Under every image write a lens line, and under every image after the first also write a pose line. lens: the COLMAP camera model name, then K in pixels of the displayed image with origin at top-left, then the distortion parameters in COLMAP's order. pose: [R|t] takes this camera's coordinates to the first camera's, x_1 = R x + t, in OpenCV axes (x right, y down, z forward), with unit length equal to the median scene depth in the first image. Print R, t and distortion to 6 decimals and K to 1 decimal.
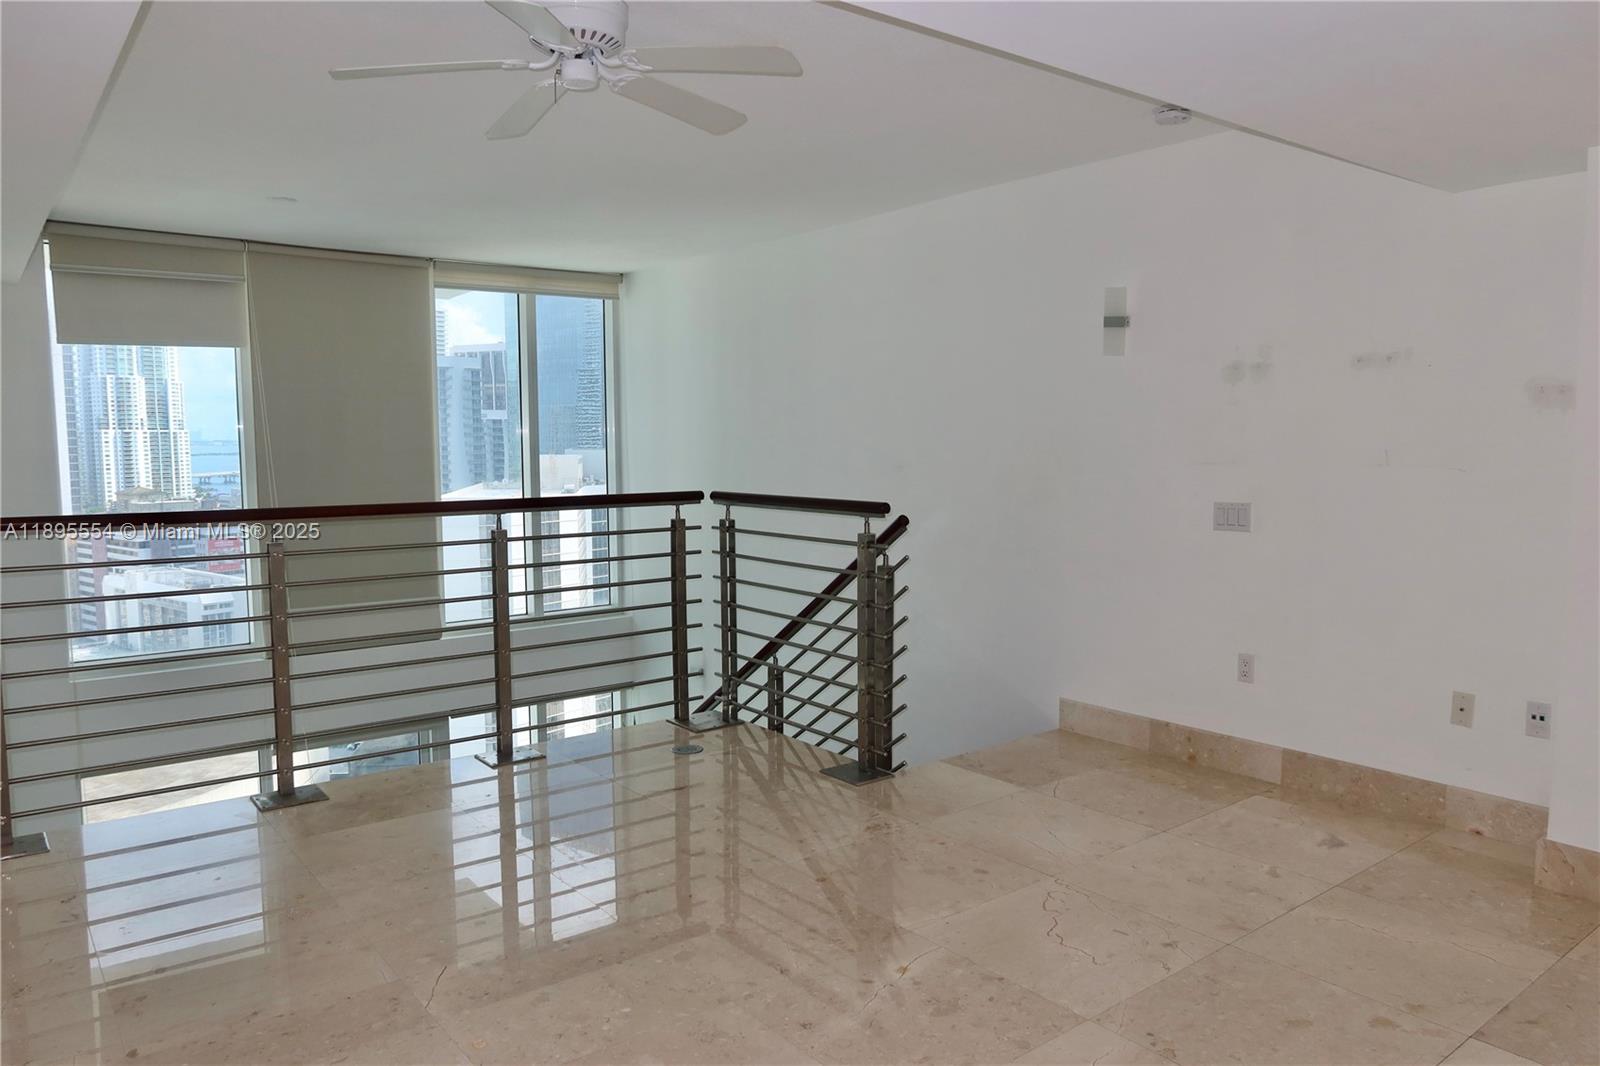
lens RADIAL K [[1088.2, 0, 800.0], [0, 1088.2, 533.0], [0, 0, 1]] dist [0.053034, -0.067399]
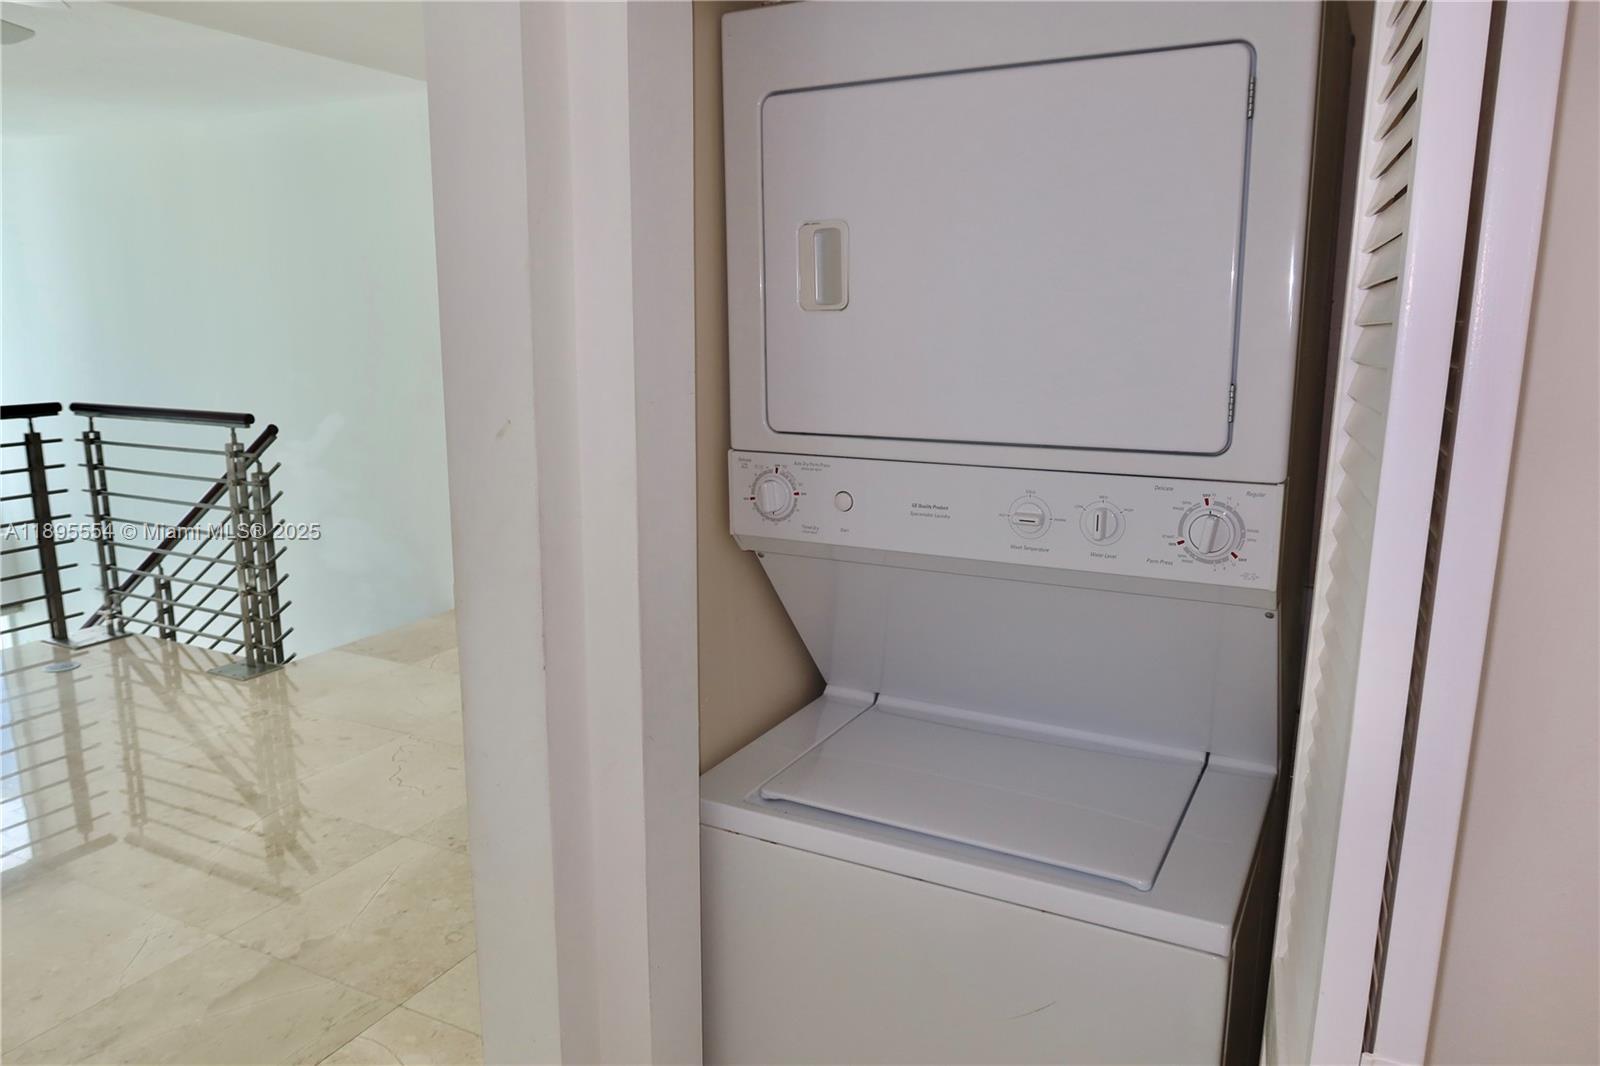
lens RADIAL K [[1088.2, 0, 800.0], [0, 1088.2, 533.0], [0, 0, 1]] dist [0.053034, -0.067399]
pose [[0.914359, -0.069422, 0.398909, 0.114258], [0.027546, 0.993575, 0.109772, -0.012624], [-0.403967, -0.089383, 0.910396, -0.158873]]
